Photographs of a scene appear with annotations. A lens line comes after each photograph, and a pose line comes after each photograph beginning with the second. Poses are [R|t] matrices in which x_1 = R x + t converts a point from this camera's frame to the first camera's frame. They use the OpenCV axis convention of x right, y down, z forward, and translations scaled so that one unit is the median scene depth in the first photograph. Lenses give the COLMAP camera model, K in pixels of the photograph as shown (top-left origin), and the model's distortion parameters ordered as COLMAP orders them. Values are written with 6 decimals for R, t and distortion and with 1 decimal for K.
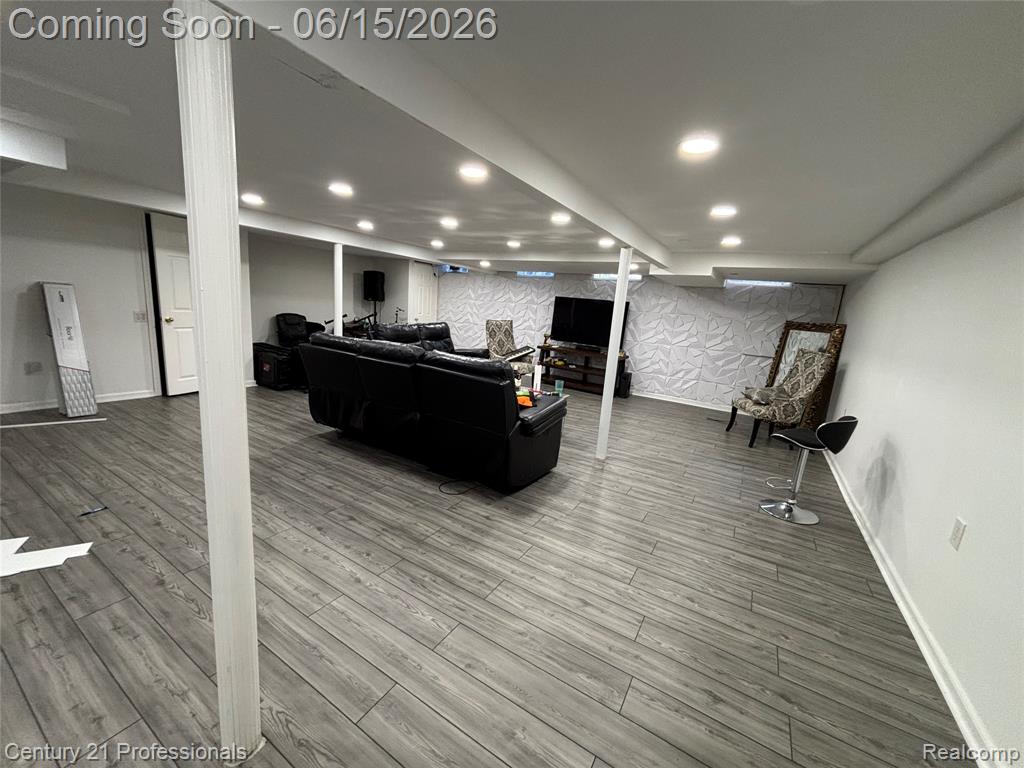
lens RADIAL K [[409.4, 0, 512.4], [0, 409.4, 384.0], [0, 0, 1]] dist [0.008631, 0.000311]
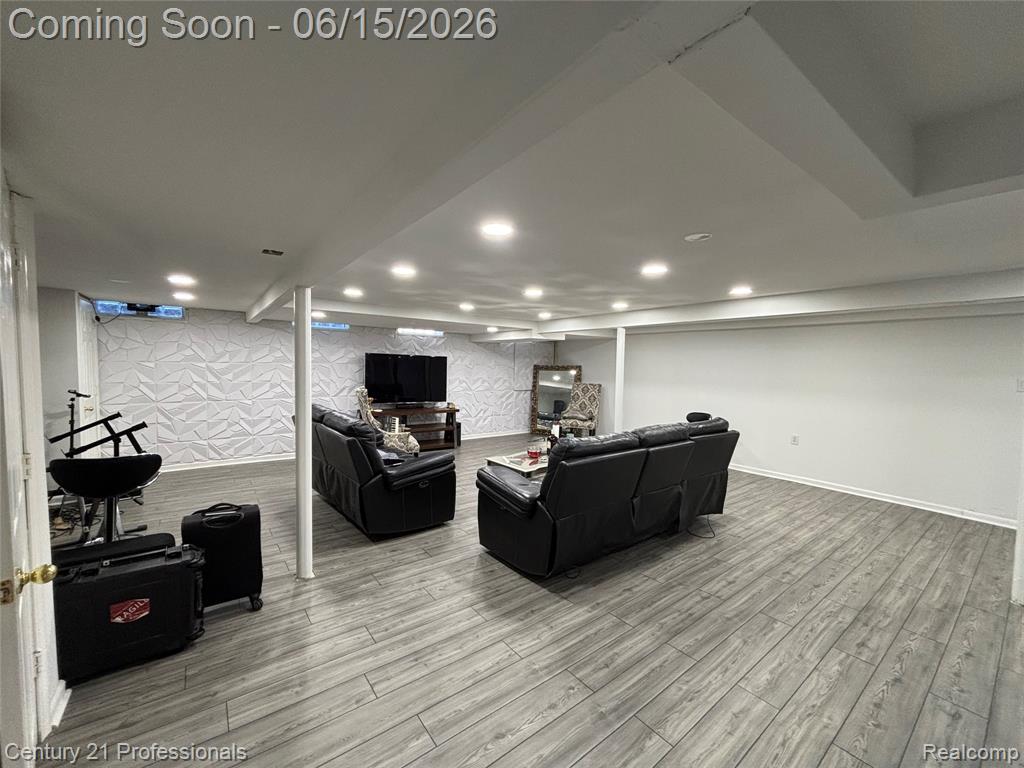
lens RADIAL K [[409.4, 0, 515.1], [0, 409.4, 386.5], [0, 0, 1]] dist [0.008631, 0.000311]
pose [[0.363560, -0.123596, 0.923336, -1.284743], [0.186332, 0.980778, 0.057917, -0.307167], [-0.912746, 0.150991, 0.379601, 0.902496]]
